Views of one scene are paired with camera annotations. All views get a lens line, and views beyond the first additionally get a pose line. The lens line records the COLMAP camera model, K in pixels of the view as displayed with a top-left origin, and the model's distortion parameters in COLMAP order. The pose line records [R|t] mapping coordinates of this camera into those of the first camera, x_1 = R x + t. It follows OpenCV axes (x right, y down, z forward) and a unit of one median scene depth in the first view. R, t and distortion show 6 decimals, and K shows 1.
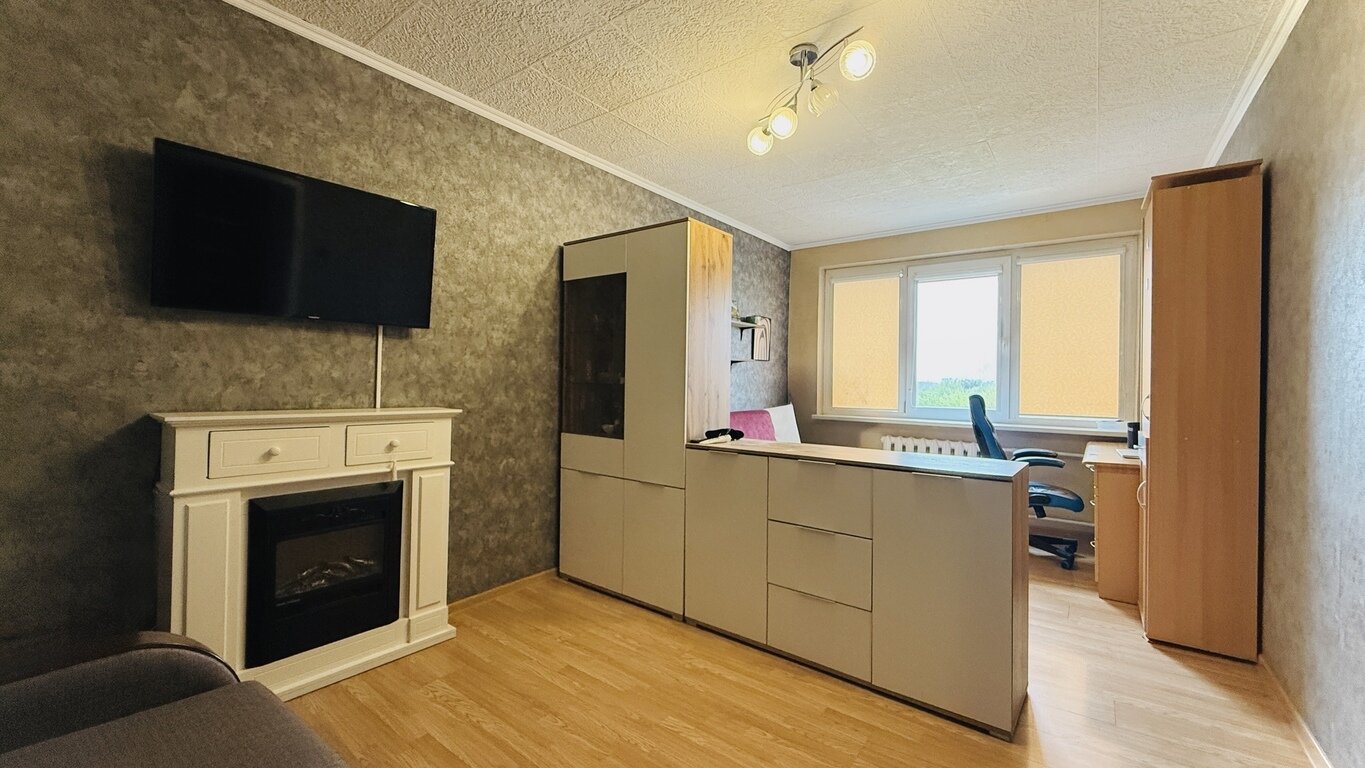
lens RADIAL K [[541.7, 0, 678.1], [0, 541.7, 383.6], [0, 0, 1]] dist [0.000023, 0.000044]
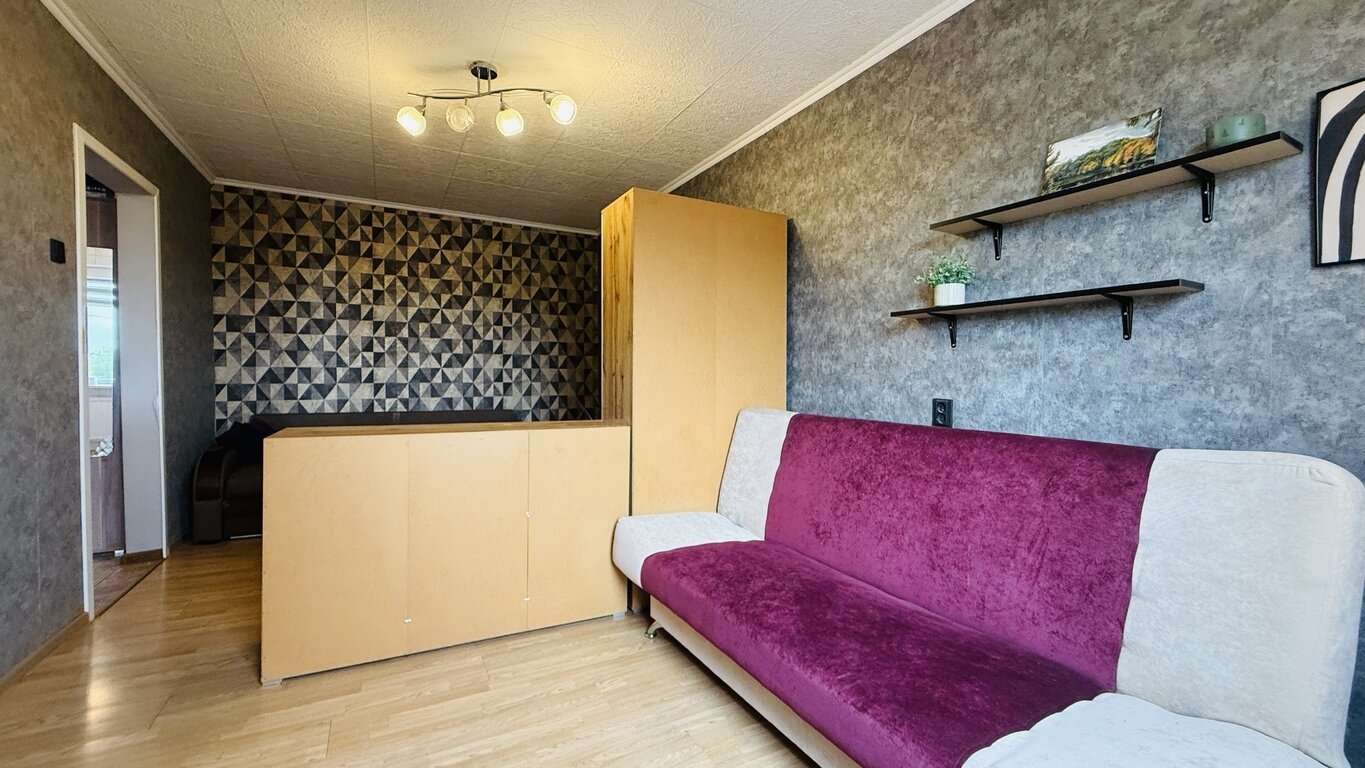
lens RADIAL K [[541.7, 0, 678.1], [0, 541.7, 383.6], [0, 0, 1]] dist [0.000023, 0.000044]
pose [[-0.402016, -0.005070, -0.915619, 0.959521], [-0.021899, 0.999752, 0.004079, 0.032330], [0.915371, 0.021691, -0.402027, 1.603107]]
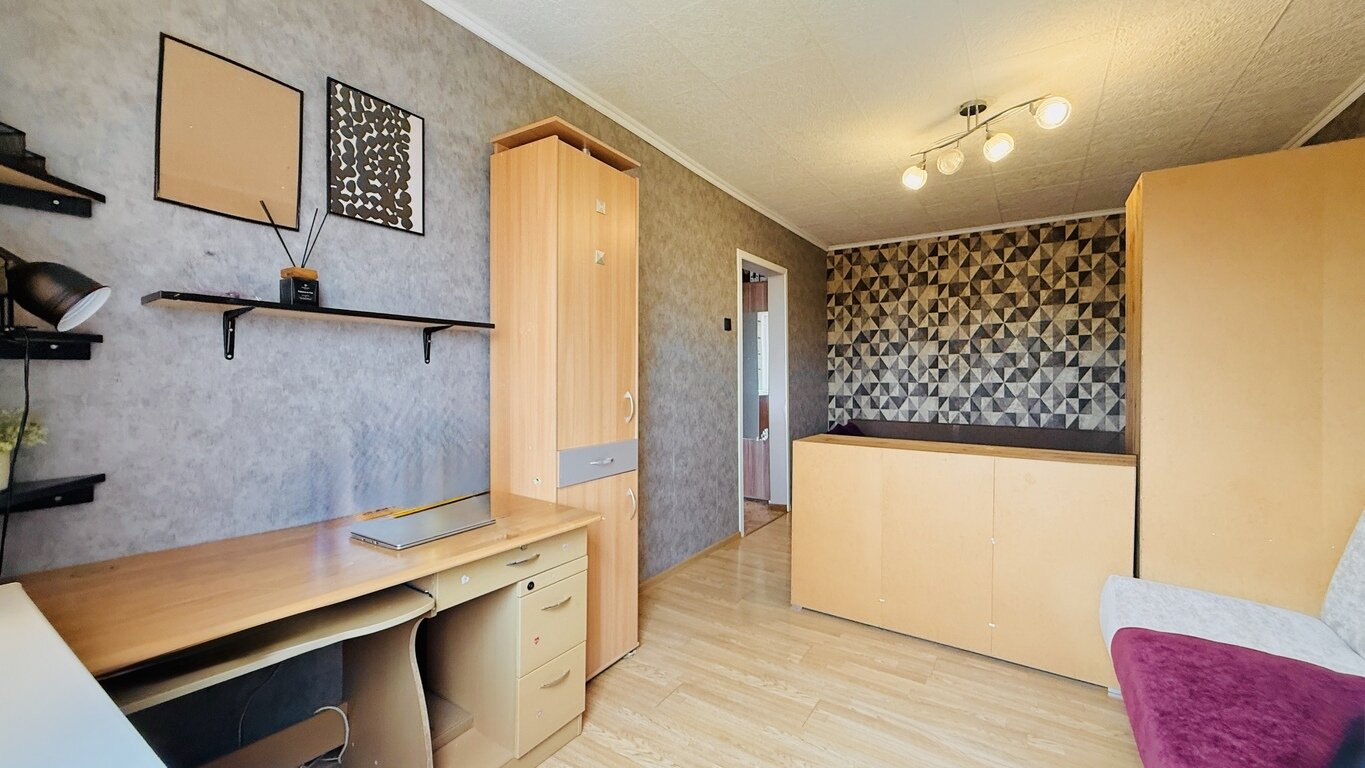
lens RADIAL K [[541.7, 0, 678.1], [0, 541.7, 383.6], [0, 0, 1]] dist [0.000023, 0.000044]
pose [[-0.996546, -0.015968, -0.081497, 0.837551], [-0.017616, 0.999654, 0.019544, -0.009979], [0.081157, 0.020912, -0.996482, 1.862224]]
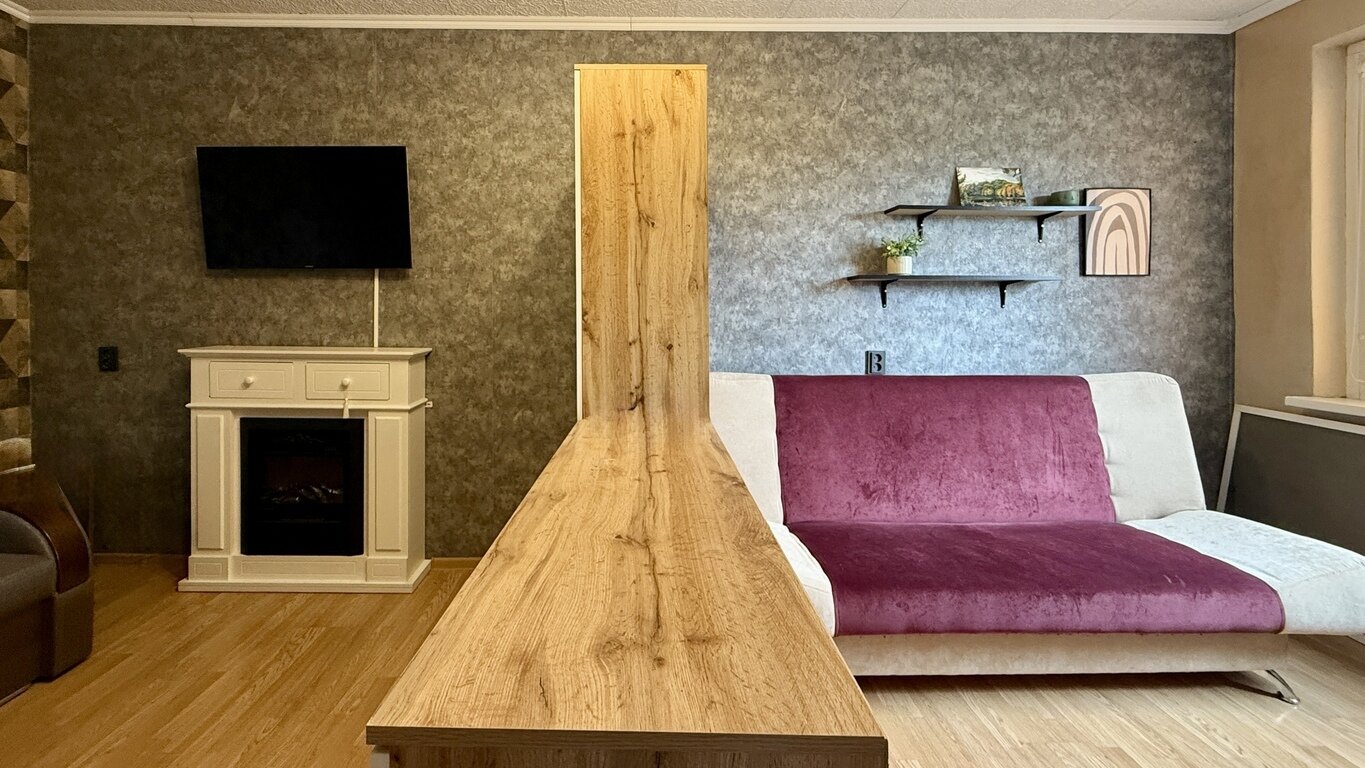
lens RADIAL K [[550.2, 0, 633.7], [0, 550.2, 320.8], [0, 0, 1]] dist [-0.001045, -0.000026]
pose [[0.617390, -0.011891, -0.786567, 0.551759], [0.002022, 0.999906, -0.013530, 0.008711], [0.786655, 0.006763, 0.617356, 0.680404]]
